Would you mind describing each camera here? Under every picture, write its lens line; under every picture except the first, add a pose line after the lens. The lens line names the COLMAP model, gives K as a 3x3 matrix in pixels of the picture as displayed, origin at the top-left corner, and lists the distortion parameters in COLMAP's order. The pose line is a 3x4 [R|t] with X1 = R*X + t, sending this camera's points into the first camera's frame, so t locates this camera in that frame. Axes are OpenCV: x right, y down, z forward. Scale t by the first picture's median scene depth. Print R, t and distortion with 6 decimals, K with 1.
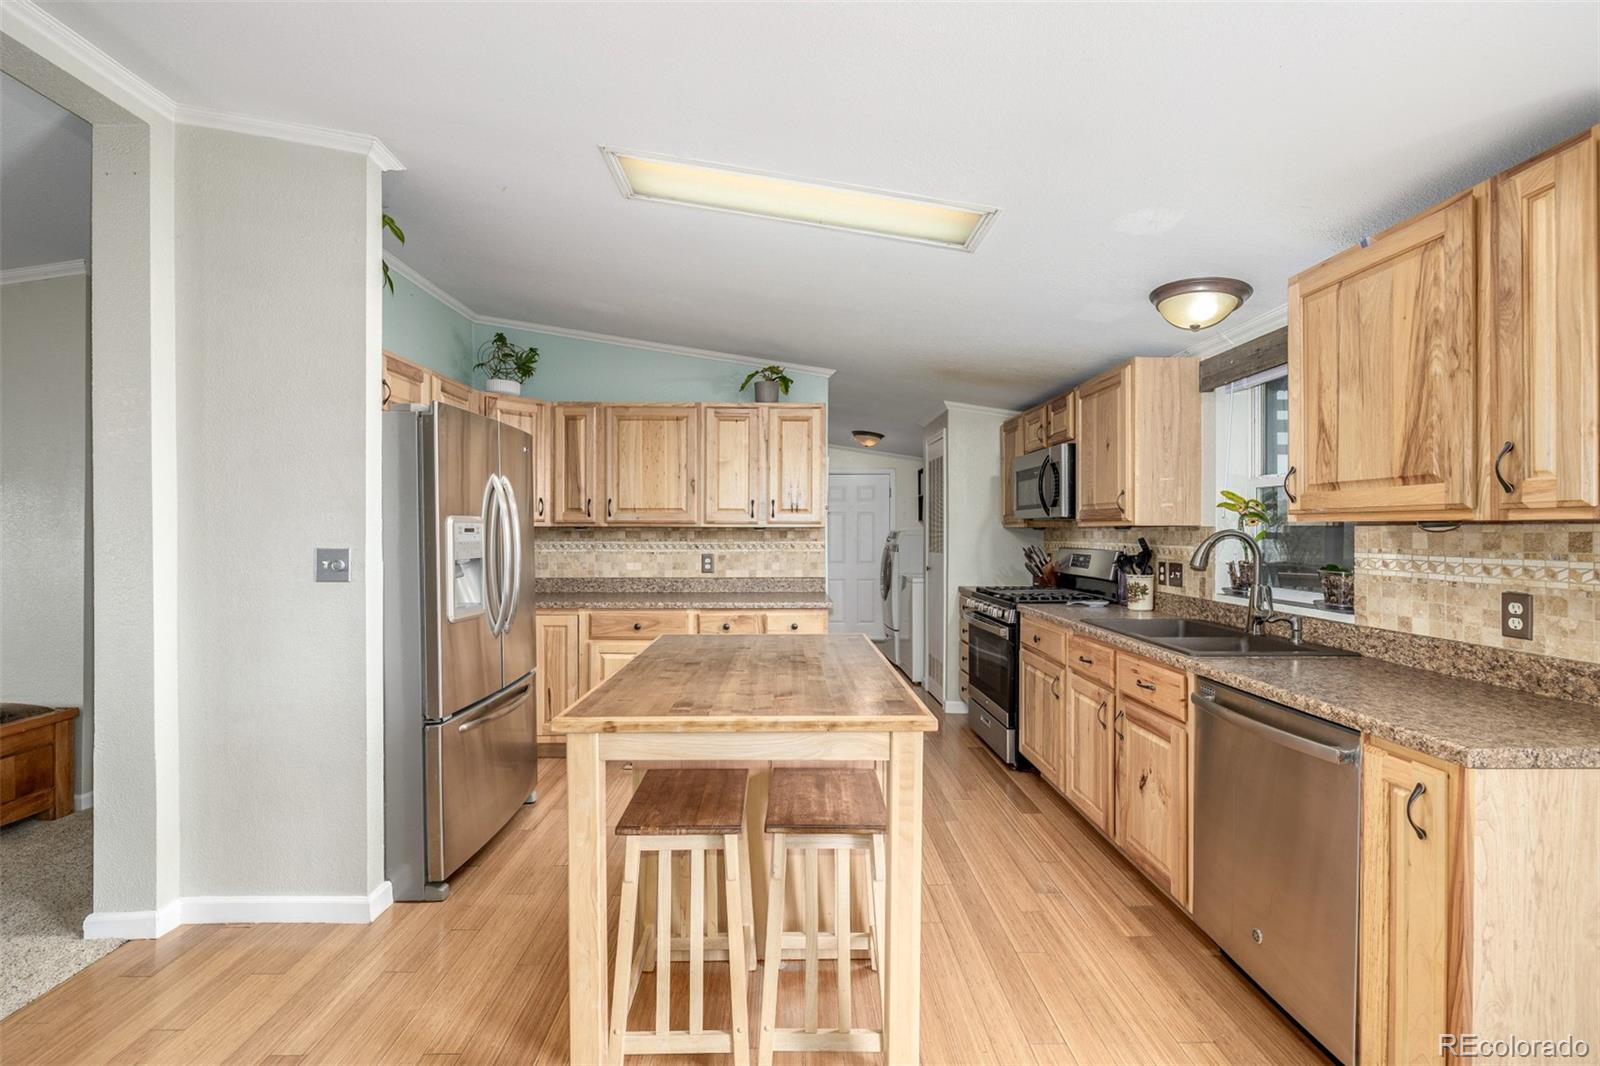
lens RADIAL K [[676.2, 0, 797.1], [0, 676.2, 533.1], [0, 0, 1]] dist [0.002335, 0.000238]
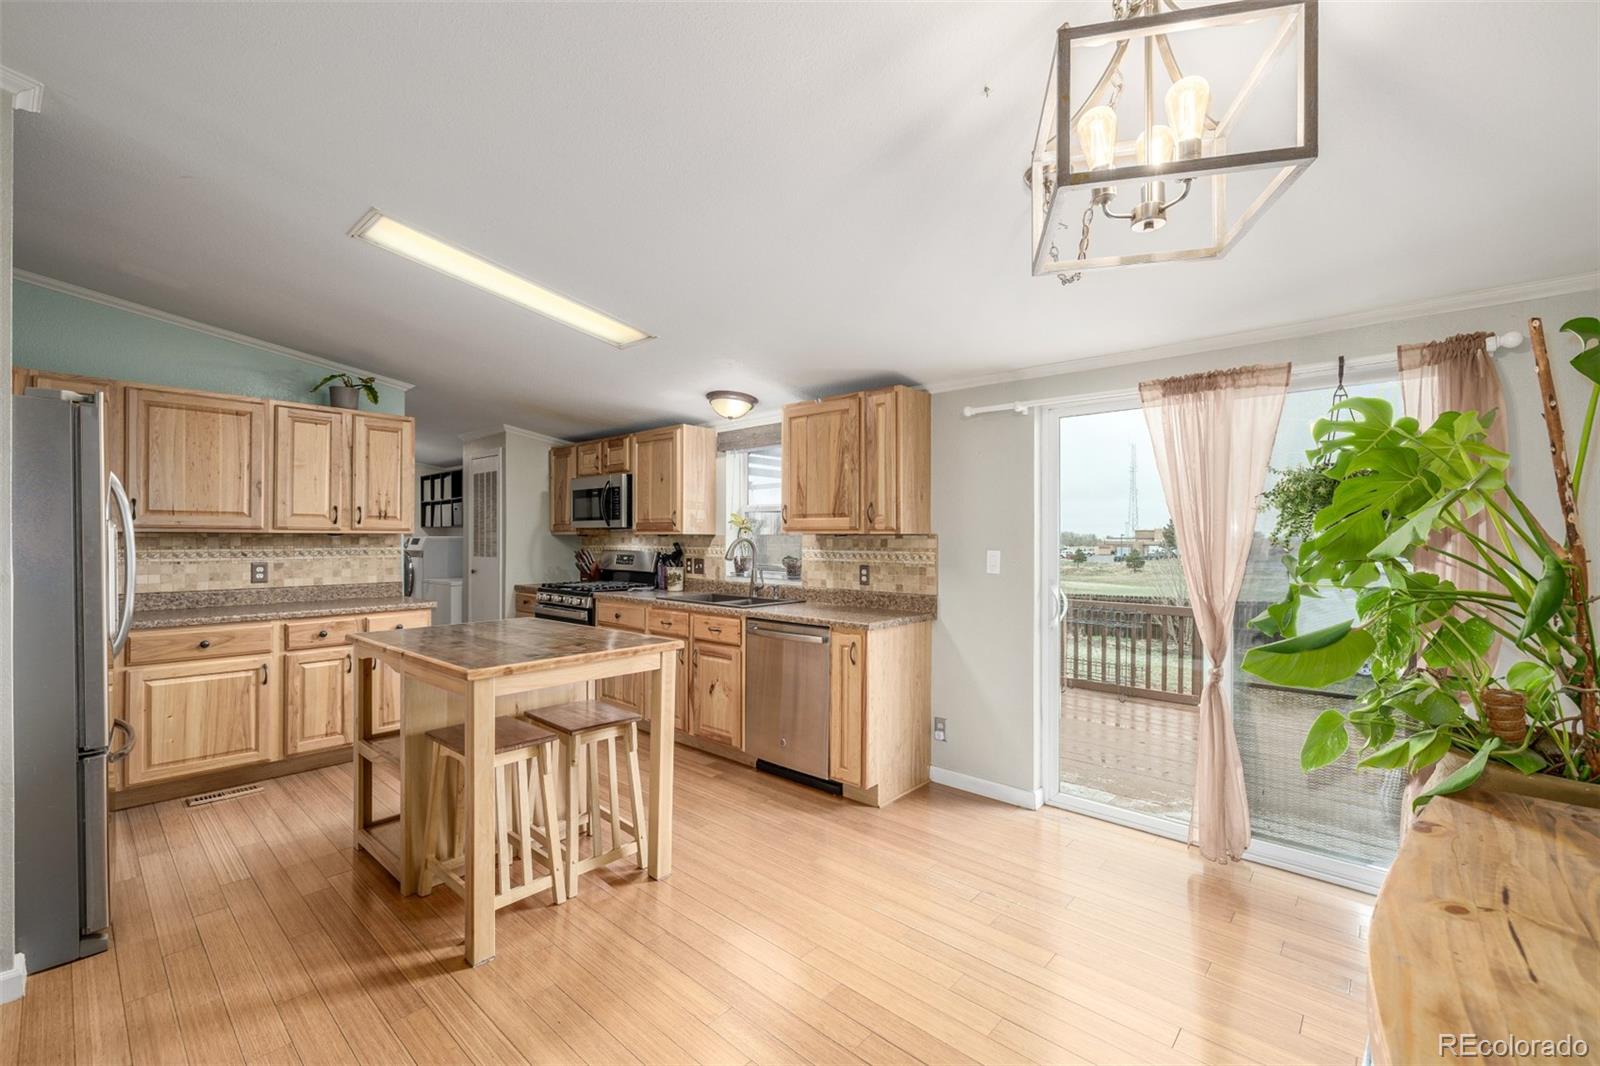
lens RADIAL K [[614.5, 0, 813.9], [0, 614.5, 535.5], [0, 0, 1]] dist [0.000272, -0.000029]
pose [[0.681598, 0.003085, 0.731720, -0.274748], [0.000368, 0.999990, -0.004560, -0.001448], [-0.731727, 0.003377, 0.681590, -0.139550]]
